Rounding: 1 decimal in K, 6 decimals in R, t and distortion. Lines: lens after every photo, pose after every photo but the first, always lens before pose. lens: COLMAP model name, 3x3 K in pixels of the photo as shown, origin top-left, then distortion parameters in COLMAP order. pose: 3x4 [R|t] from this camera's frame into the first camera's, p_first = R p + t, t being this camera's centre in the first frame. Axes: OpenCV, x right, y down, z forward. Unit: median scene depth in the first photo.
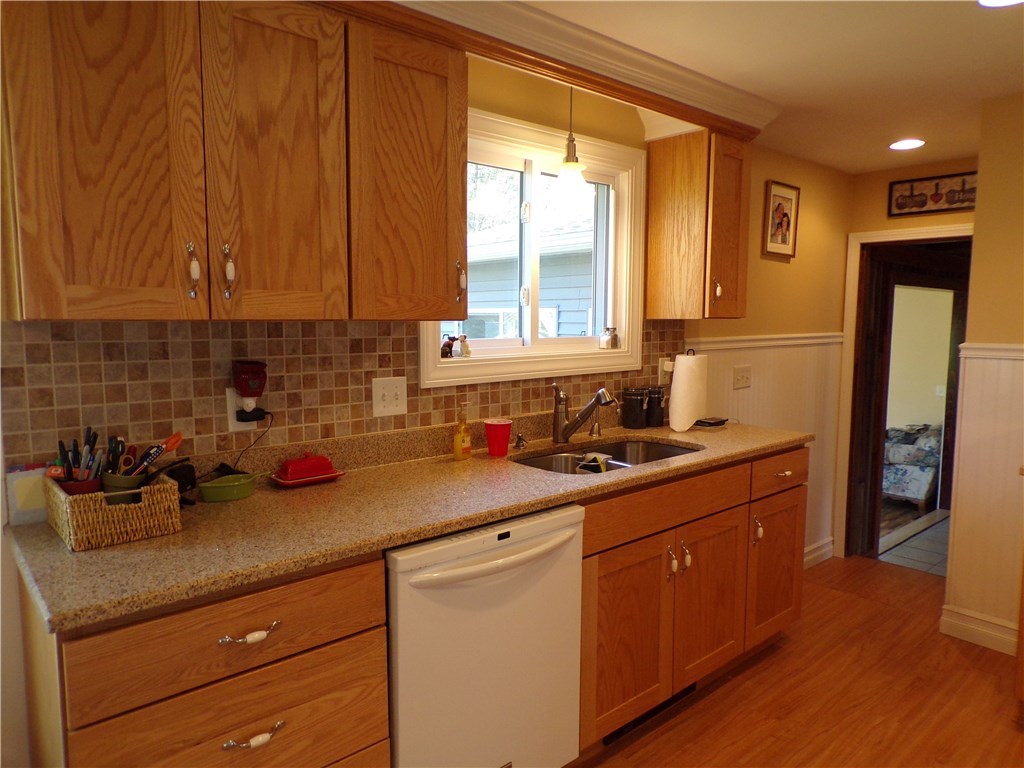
lens RADIAL K [[687.0, 0, 506.2], [0, 687.0, 390.6], [0, 0, 1]] dist [0.003949, -0.001744]
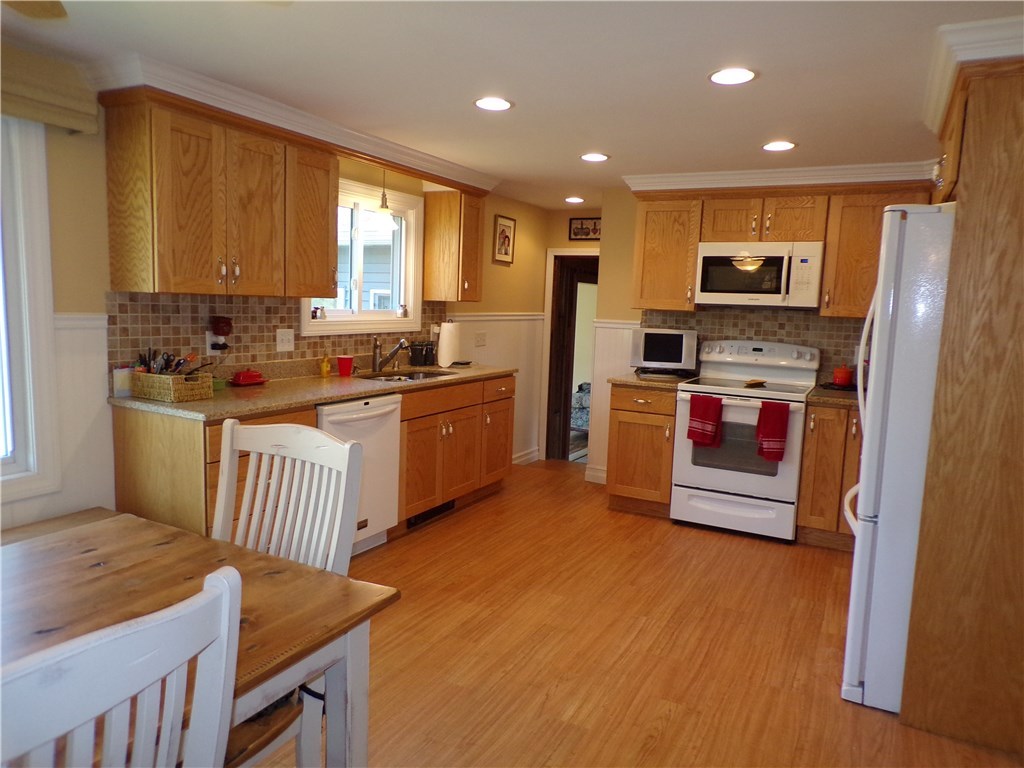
lens RADIAL K [[687.0, 0, 513.2], [0, 687.0, 384.5], [0, 0, 1]] dist [0.003949, -0.001744]
pose [[0.933803, -0.009080, 0.357672, -0.247839], [0.000865, 0.999732, 0.023120, 0.078966], [-0.357787, -0.021280, 0.933561, -0.815916]]
